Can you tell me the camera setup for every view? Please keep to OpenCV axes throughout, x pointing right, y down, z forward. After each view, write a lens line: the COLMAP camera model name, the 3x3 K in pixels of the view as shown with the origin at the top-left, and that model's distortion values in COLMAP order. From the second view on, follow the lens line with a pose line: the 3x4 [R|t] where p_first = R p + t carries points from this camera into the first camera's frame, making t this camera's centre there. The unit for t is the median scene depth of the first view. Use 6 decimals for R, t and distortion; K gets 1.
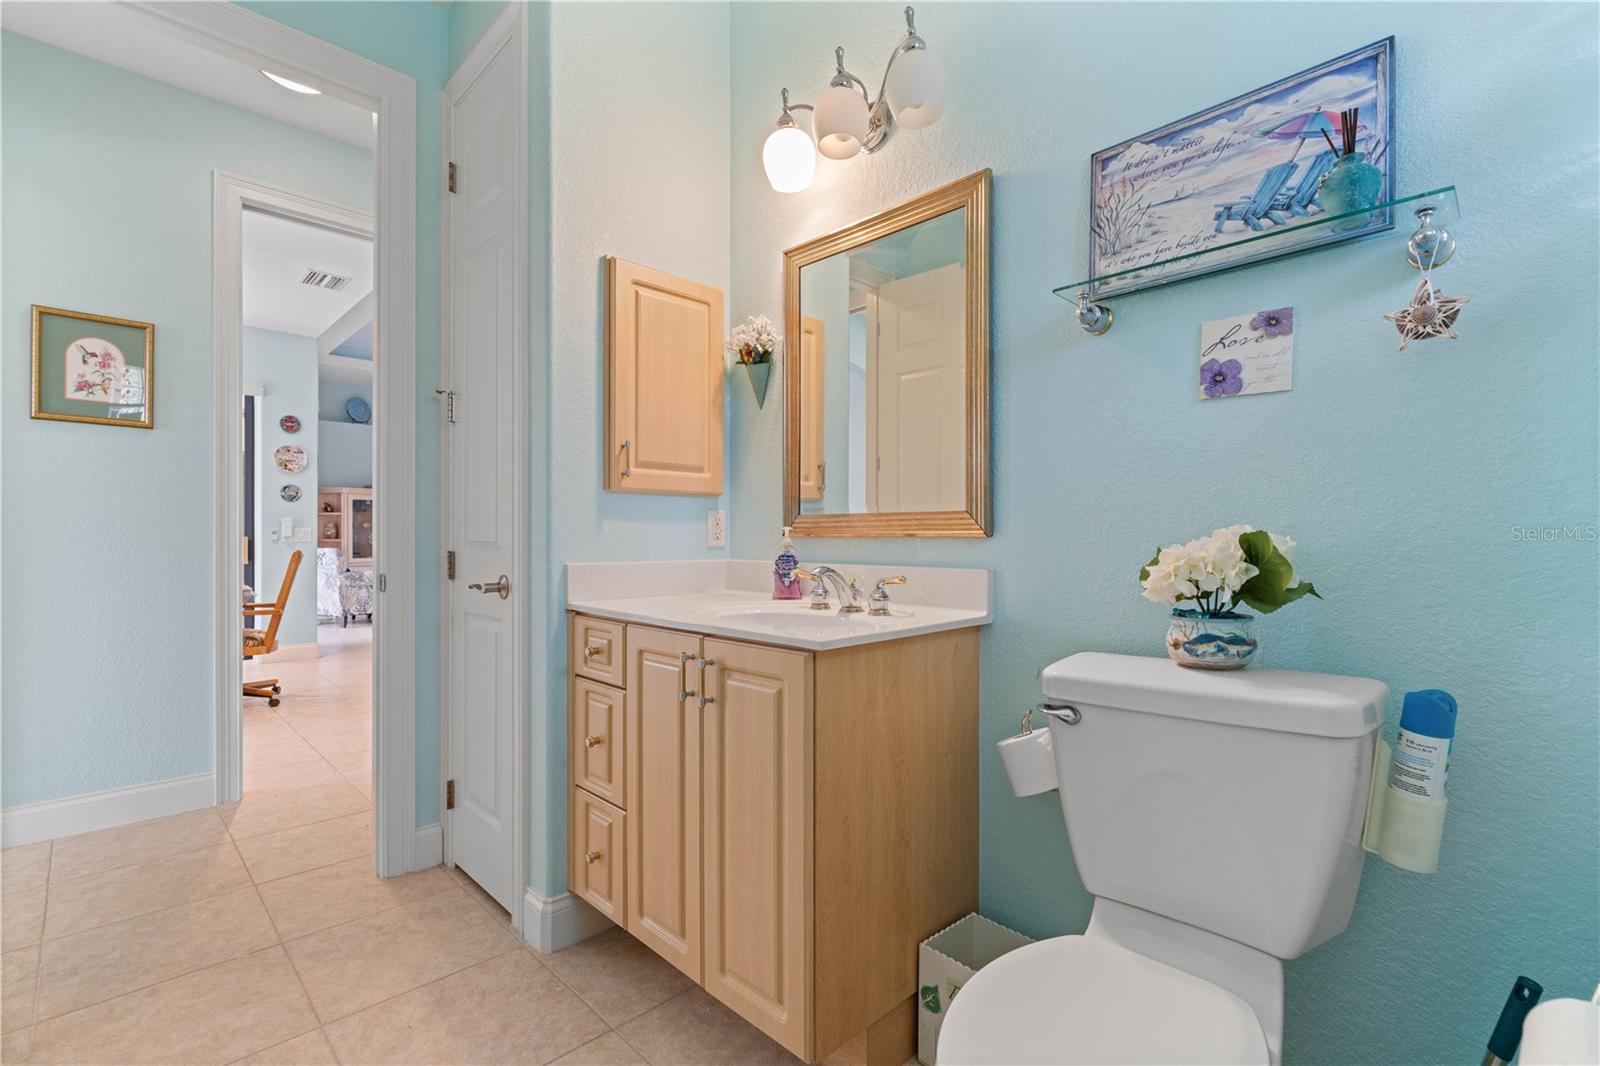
lens RADIAL K [[729.6, 0, 797.9], [0, 729.6, 537.2], [0, 0, 1]] dist [-0.005643, 0.001677]
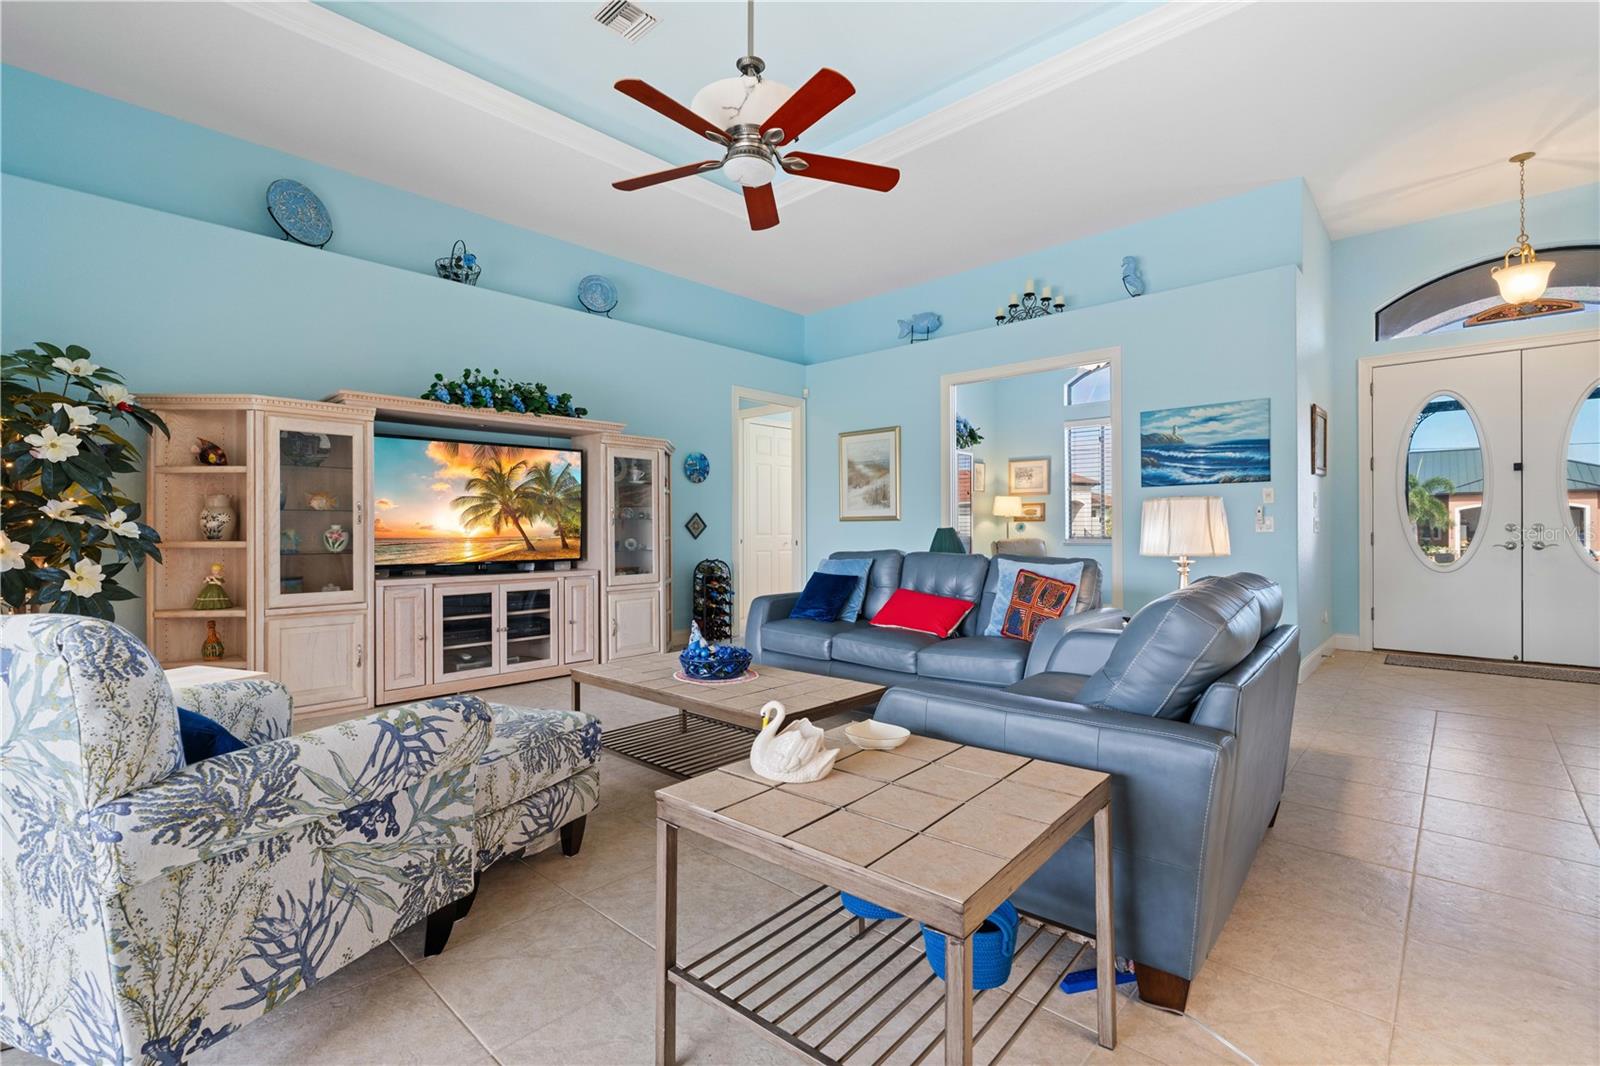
lens RADIAL K [[729.6, 0, 796.6], [0, 729.6, 527.9], [0, 0, 1]] dist [-0.005643, 0.001677]
pose [[0.999067, -0.002751, 0.043098, -0.371159], [0.003008, 0.999978, -0.005900, -0.000505], [-0.043081, 0.006024, 0.999053, 0.628674]]
